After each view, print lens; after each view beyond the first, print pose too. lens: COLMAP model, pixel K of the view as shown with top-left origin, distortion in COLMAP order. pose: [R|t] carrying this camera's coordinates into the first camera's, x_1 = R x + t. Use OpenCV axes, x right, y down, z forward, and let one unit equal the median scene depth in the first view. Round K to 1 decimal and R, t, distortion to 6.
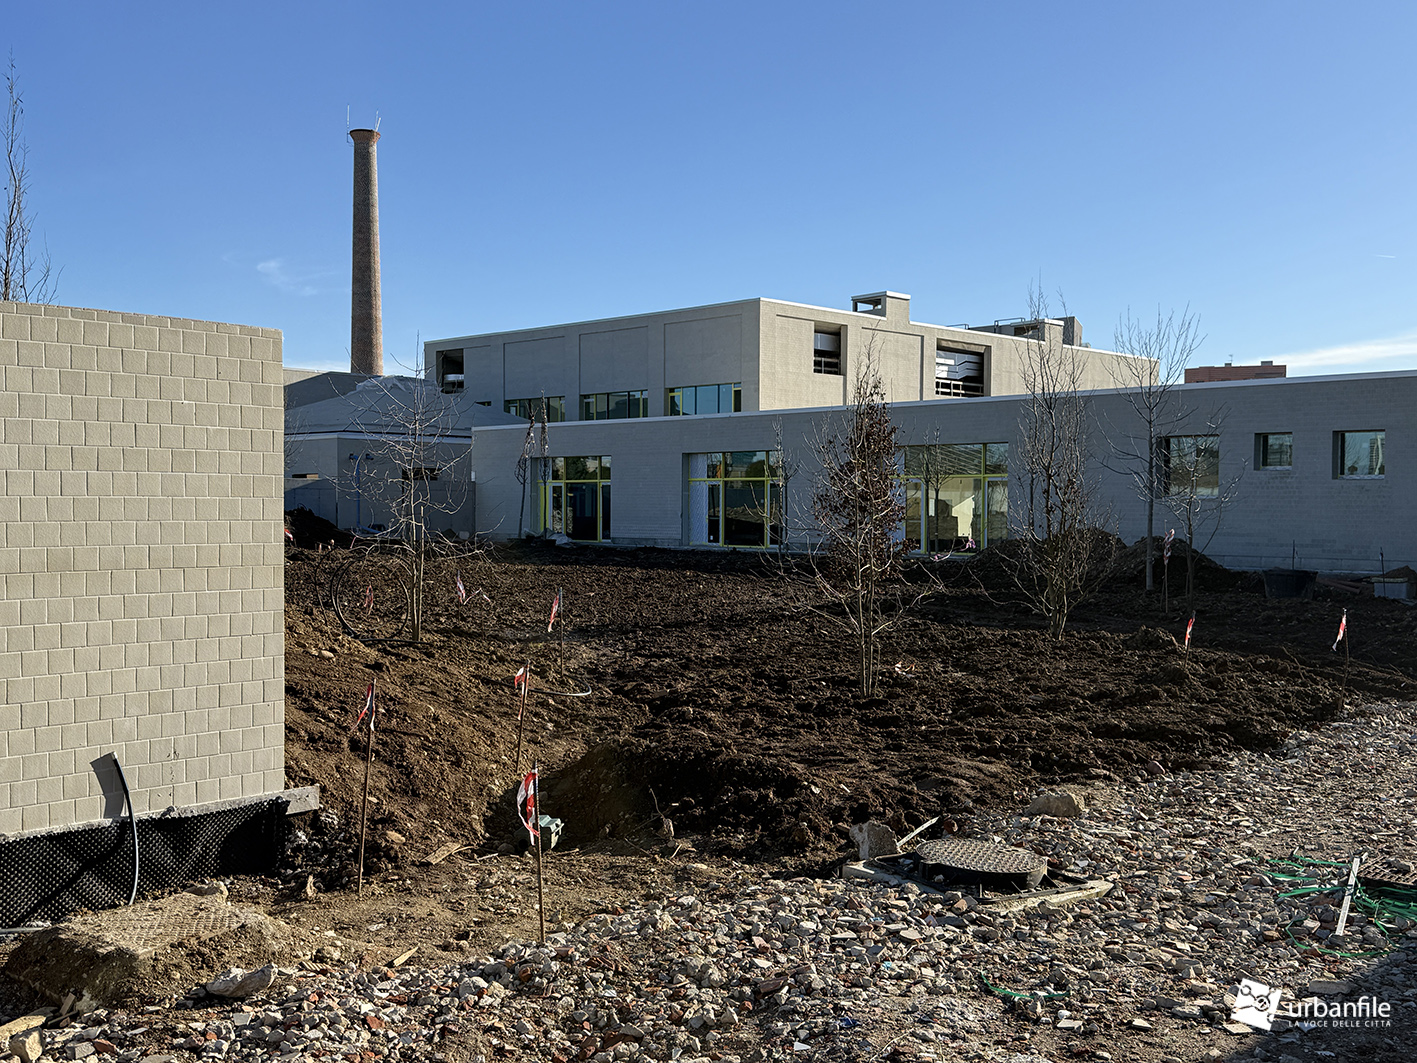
lens RADIAL K [[1390.8, 0, 732.2], [0, 1390.8, 536.5], [0, 0, 1]] dist [0.065412, 0.000000]
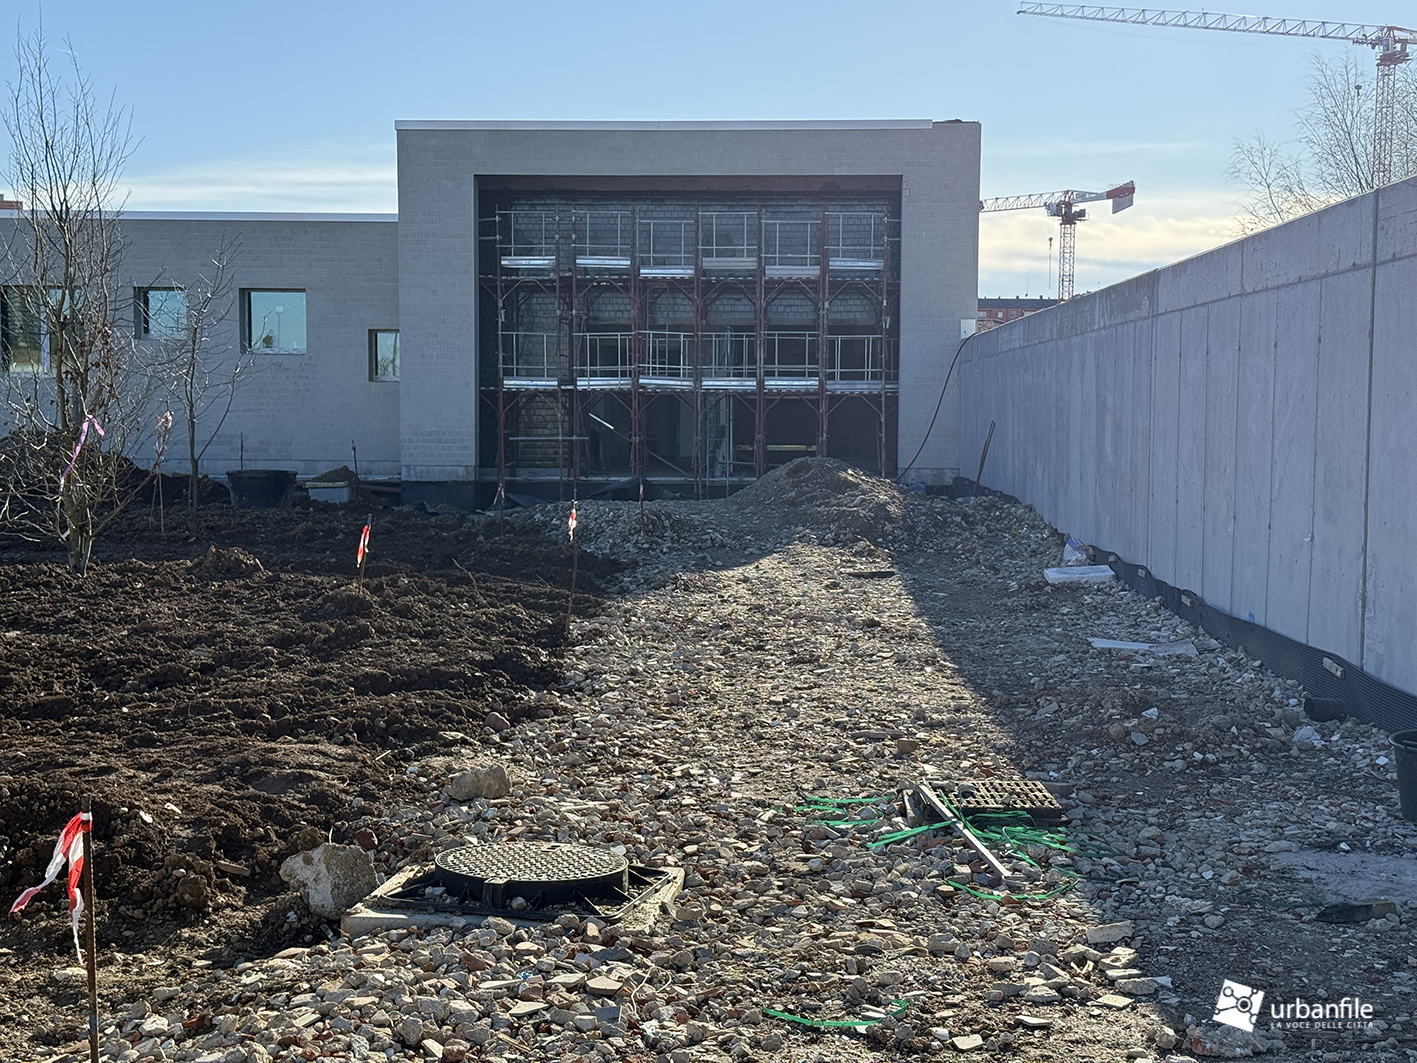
lens RADIAL K [[1928.5, 0, 706.1], [0, 1928.5, 537.4], [0, 0, 1]] dist [0.159023, 0.000000]
pose [[0.745458, -0.048151, 0.664811, -0.145159], [0.016939, 0.998434, 0.053321, 0.010387], [-0.666338, -0.028488, 0.745106, 0.102981]]
